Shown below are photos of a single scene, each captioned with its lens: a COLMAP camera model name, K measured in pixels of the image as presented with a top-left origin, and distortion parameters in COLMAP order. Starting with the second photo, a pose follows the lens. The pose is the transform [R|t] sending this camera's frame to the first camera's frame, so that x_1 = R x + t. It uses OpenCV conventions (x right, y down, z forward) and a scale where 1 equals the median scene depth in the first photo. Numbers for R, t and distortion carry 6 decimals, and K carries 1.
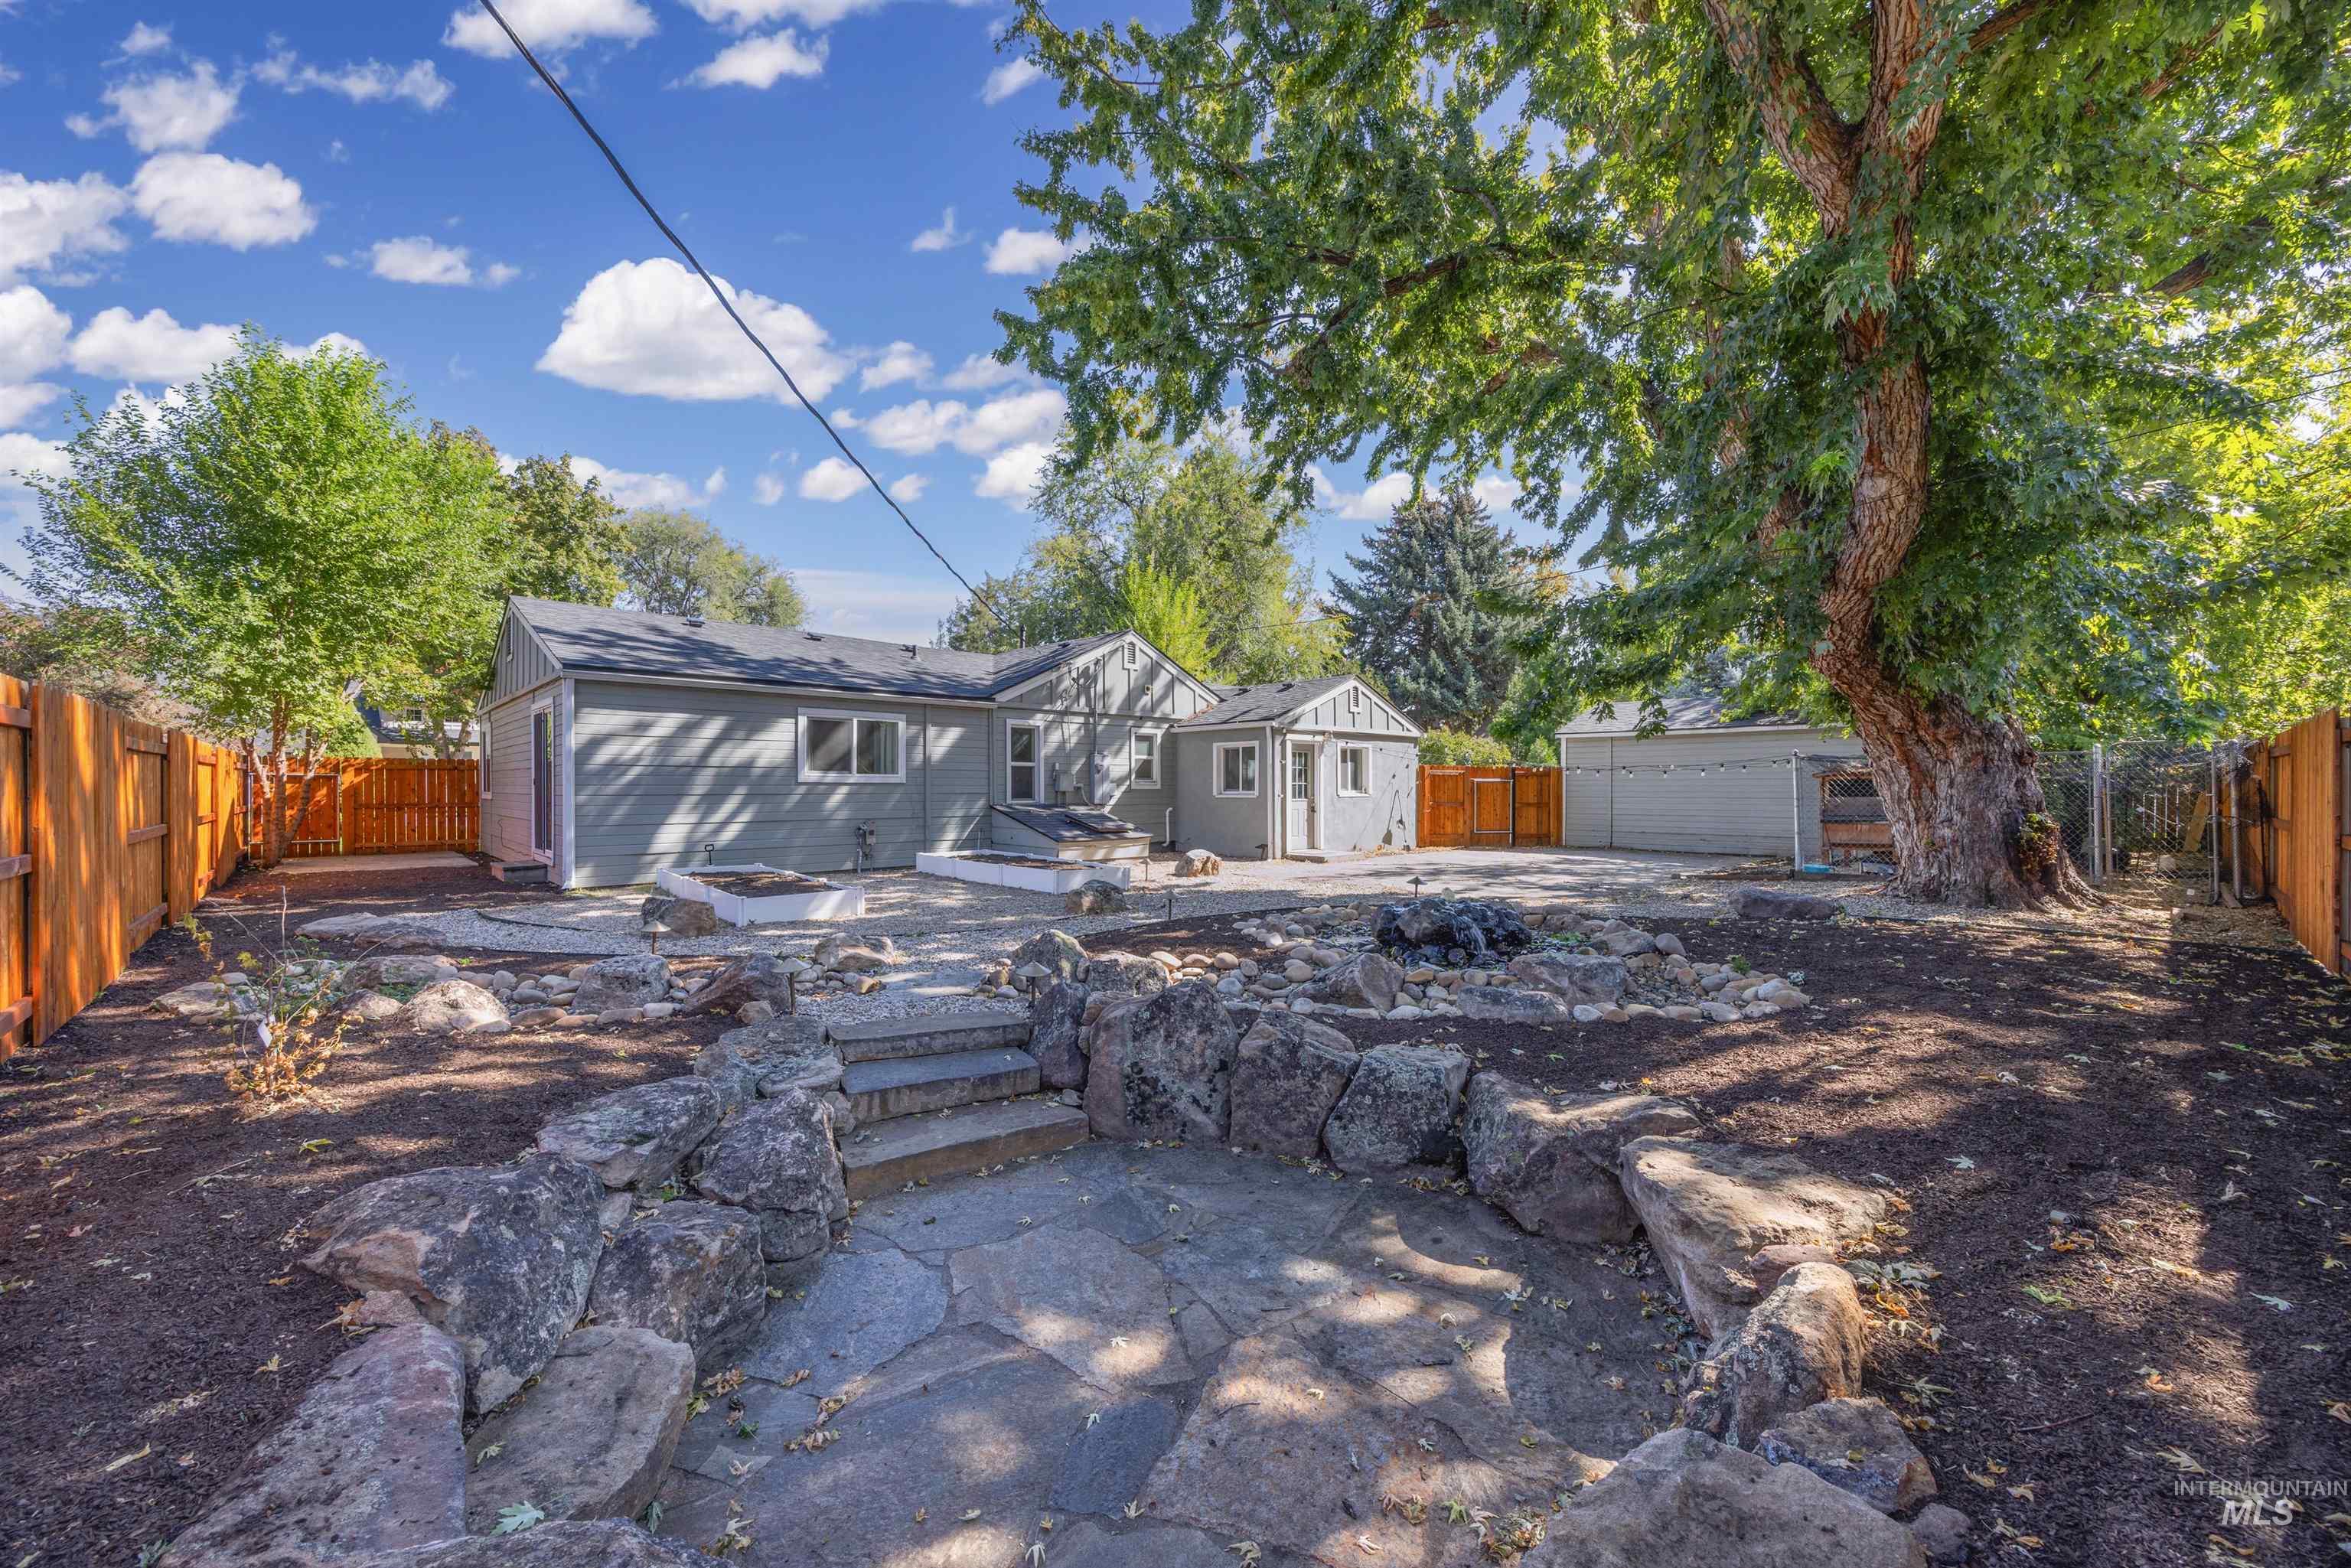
lens RADIAL K [[916.5, 0, 1180.1], [0, 916.5, 781.9], [0, 0, 1]] dist [0.001322, 0.000174]
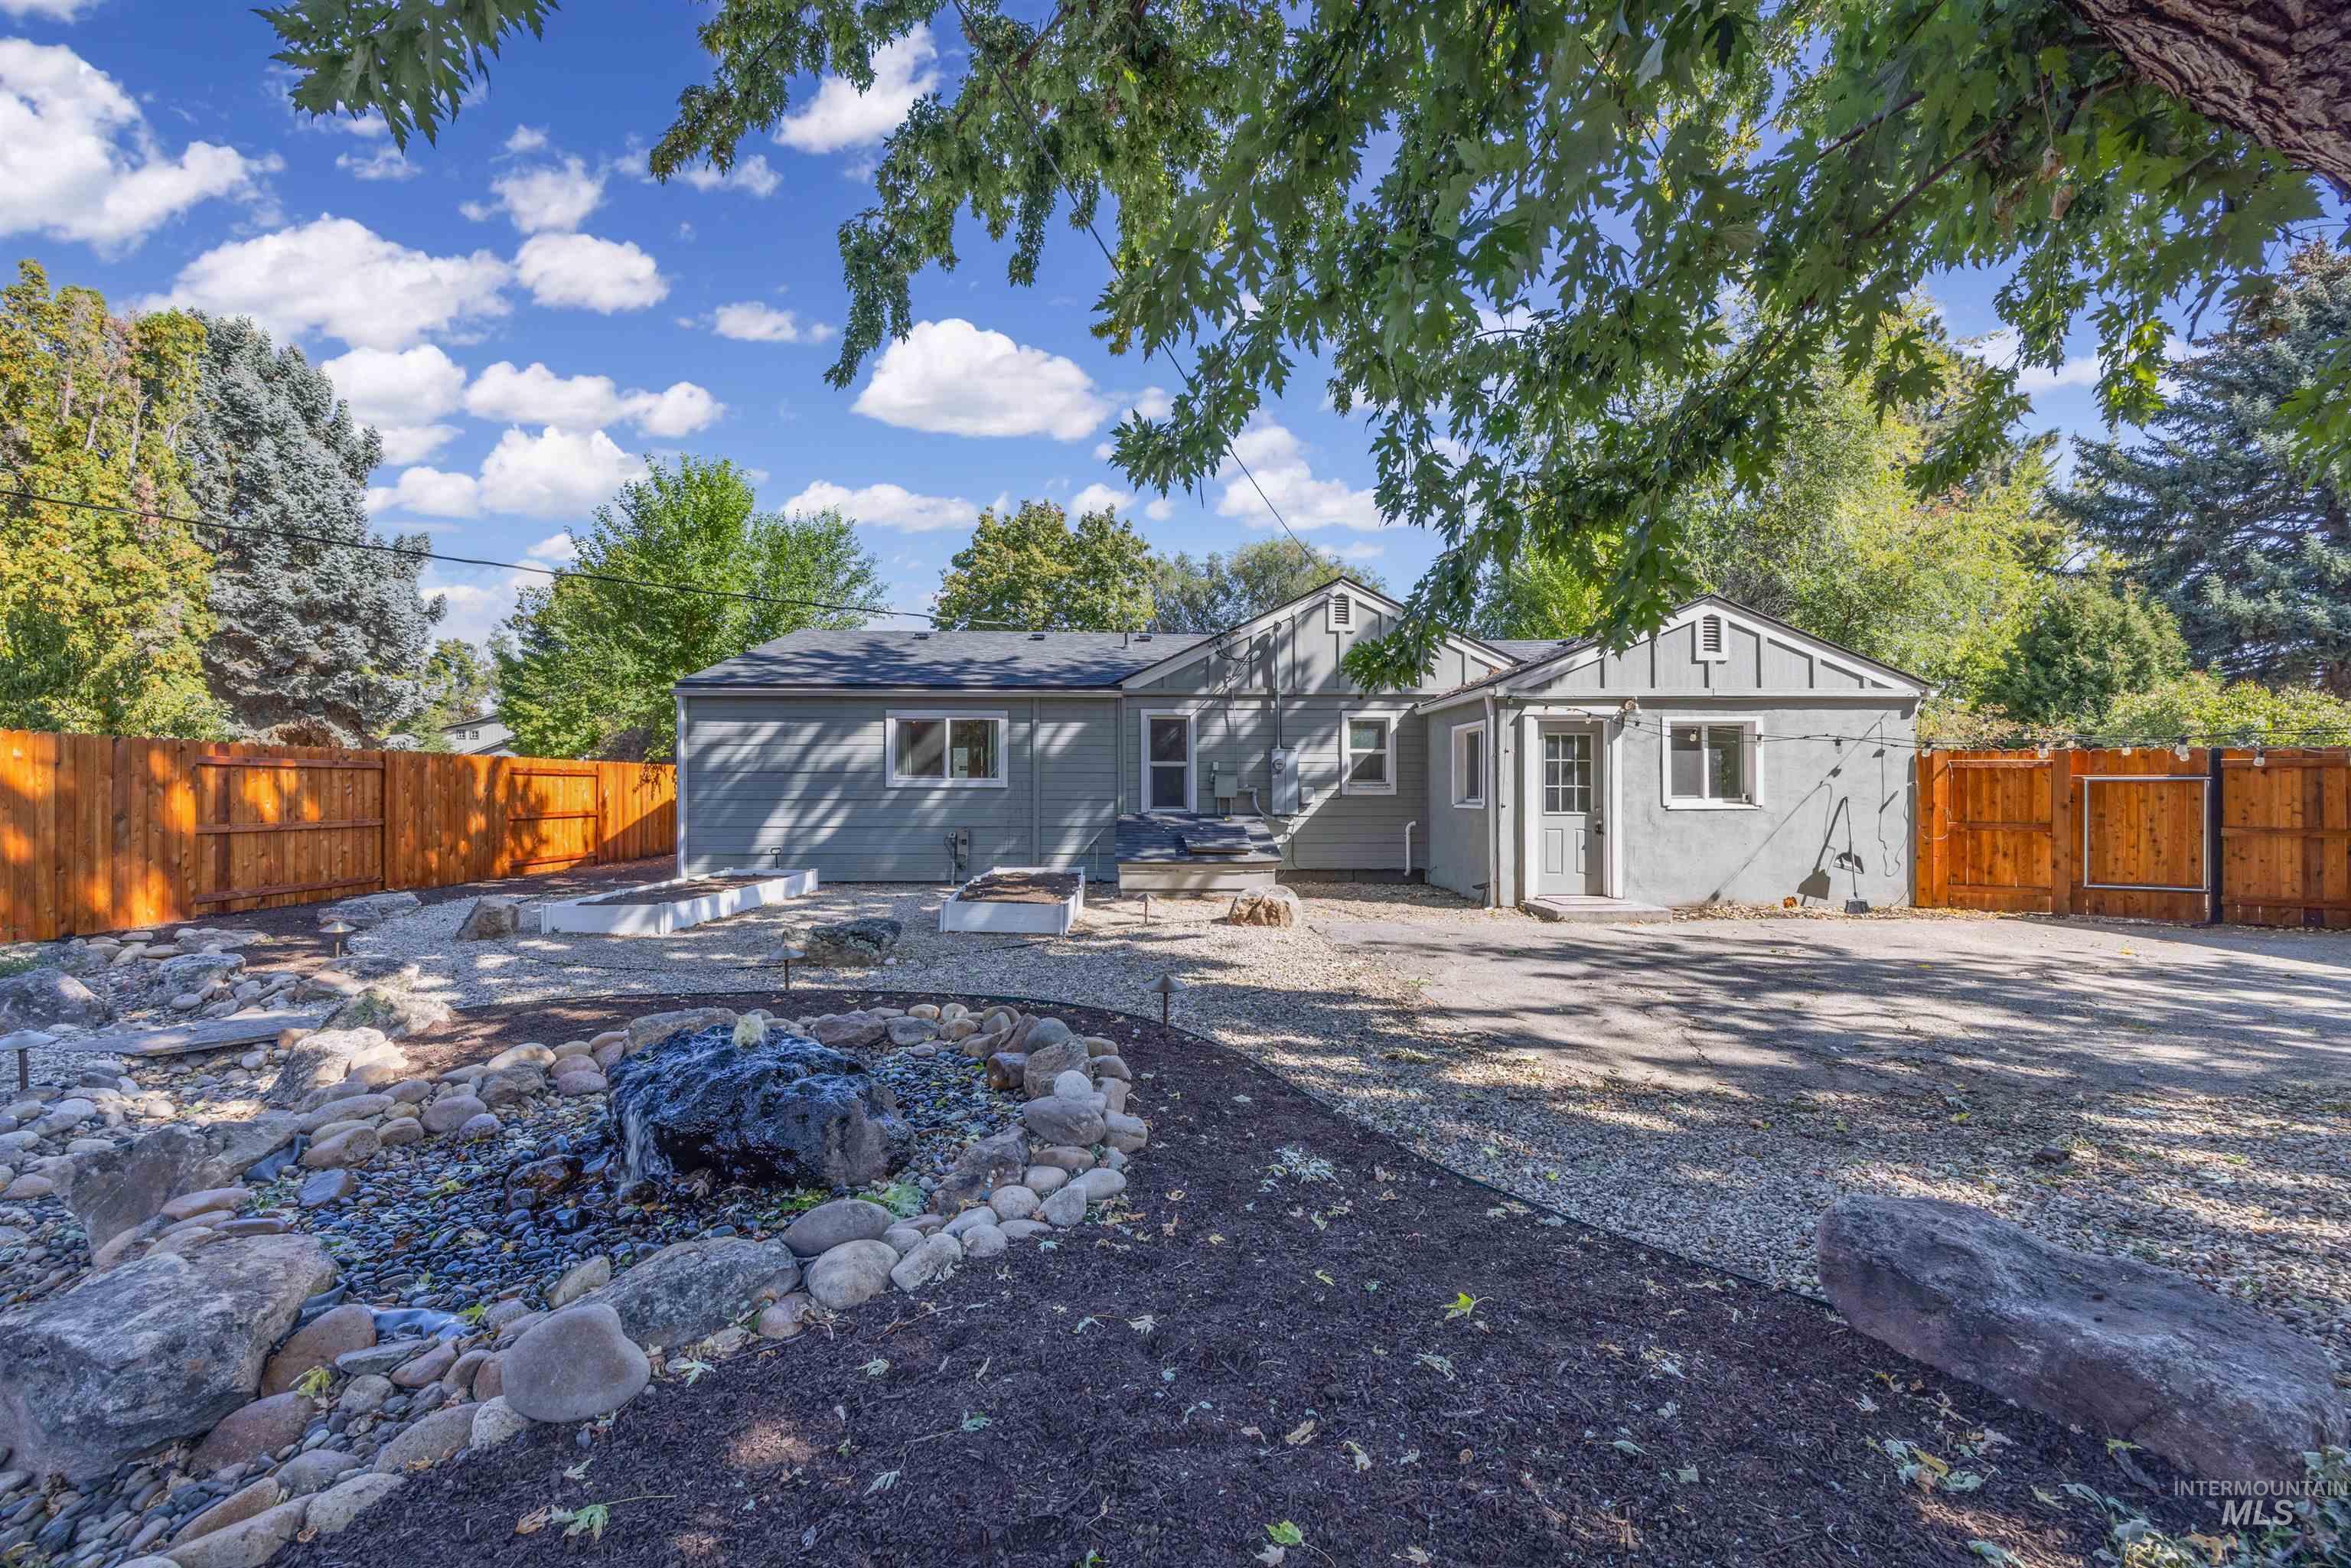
lens RADIAL K [[916.5, 0, 1174.9], [0, 916.5, 789.5], [0, 0, 1]] dist [0.001322, 0.000174]
pose [[0.728971, -0.000046, -0.684544, 0.365847], [0.002145, 0.999995, 0.002218, 0.001871], [0.684541, -0.003085, 0.728968, 0.389834]]
